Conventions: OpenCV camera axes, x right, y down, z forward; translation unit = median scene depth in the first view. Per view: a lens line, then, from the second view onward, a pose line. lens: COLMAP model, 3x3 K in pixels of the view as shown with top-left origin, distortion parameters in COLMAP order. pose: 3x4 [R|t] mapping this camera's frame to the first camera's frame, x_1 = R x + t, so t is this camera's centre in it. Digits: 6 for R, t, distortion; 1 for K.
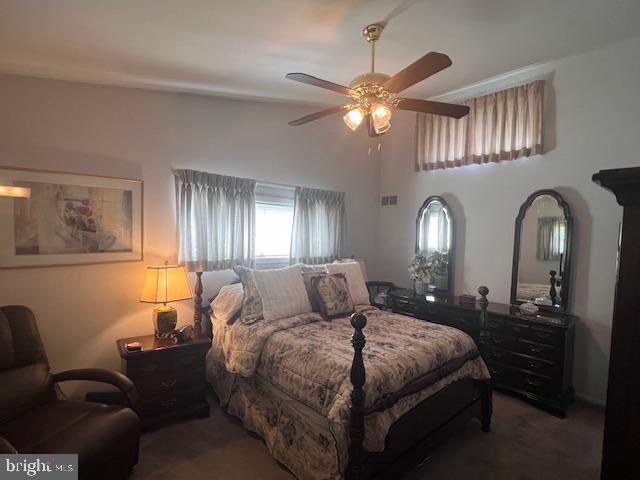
lens RADIAL K [[301.6, 0, 320.0], [0, 301.6, 240.0], [0, 0, 1]] dist [-0.013399, -0.000413]
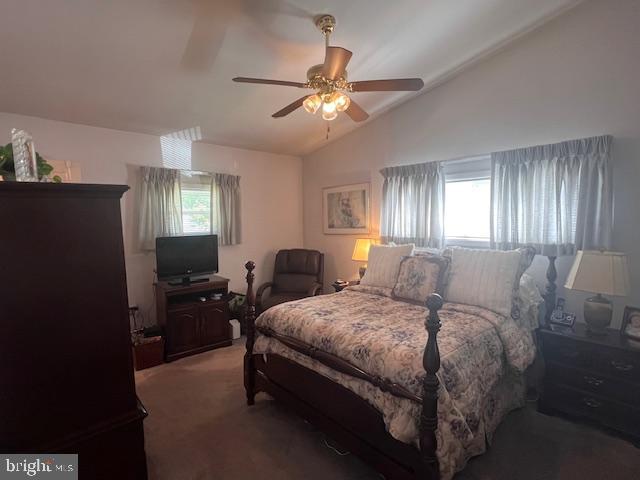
lens RADIAL K [[301.6, 0, 320.0], [0, 301.6, 240.0], [0, 0, 1]] dist [-0.013399, -0.000413]
pose [[0.063341, 0.056426, -0.996396, 0.945136], [0.008537, 0.998333, 0.057078, 0.007213], [0.997955, -0.012121, 0.062754, 0.659483]]
